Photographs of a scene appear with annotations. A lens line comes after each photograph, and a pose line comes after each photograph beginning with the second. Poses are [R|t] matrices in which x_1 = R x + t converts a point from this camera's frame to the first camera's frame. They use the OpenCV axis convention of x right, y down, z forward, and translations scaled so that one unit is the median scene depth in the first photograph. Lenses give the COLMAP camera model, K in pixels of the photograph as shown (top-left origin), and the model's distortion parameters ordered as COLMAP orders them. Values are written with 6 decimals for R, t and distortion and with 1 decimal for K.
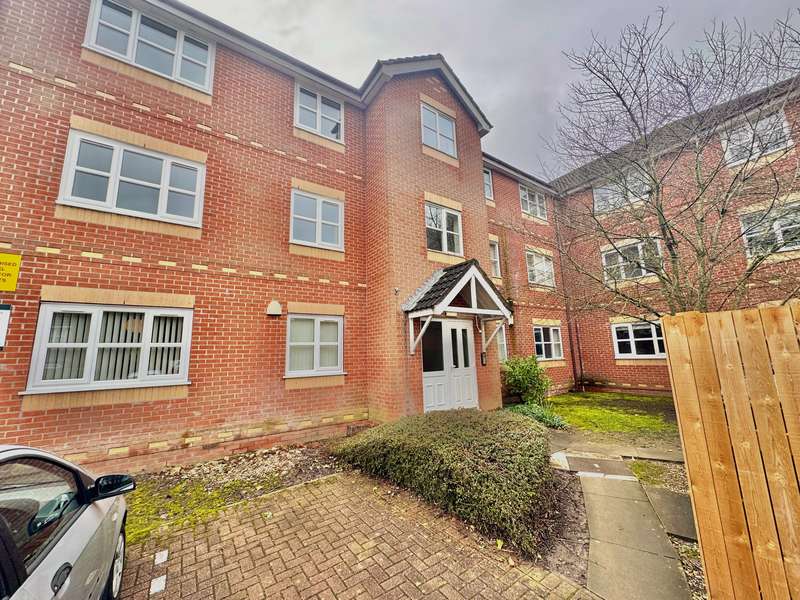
lens RADIAL K [[318.2, 0, 400.0], [0, 318.2, 300.0], [0, 0, 1]] dist [-0.000700, -0.000002]
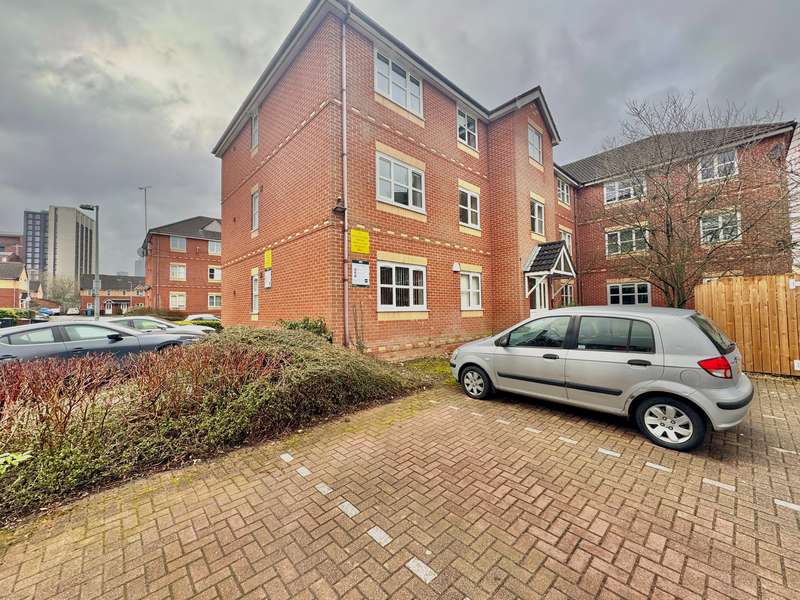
lens RADIAL K [[318.2, 0, 400.0], [0, 318.2, 300.0], [0, 0, 1]] dist [-0.000700, -0.000002]
pose [[0.988240, 0.019391, 0.151675, -0.844364], [-0.039811, 0.990346, 0.132774, -0.011119], [-0.147636, -0.137251, 0.979472, -0.501383]]
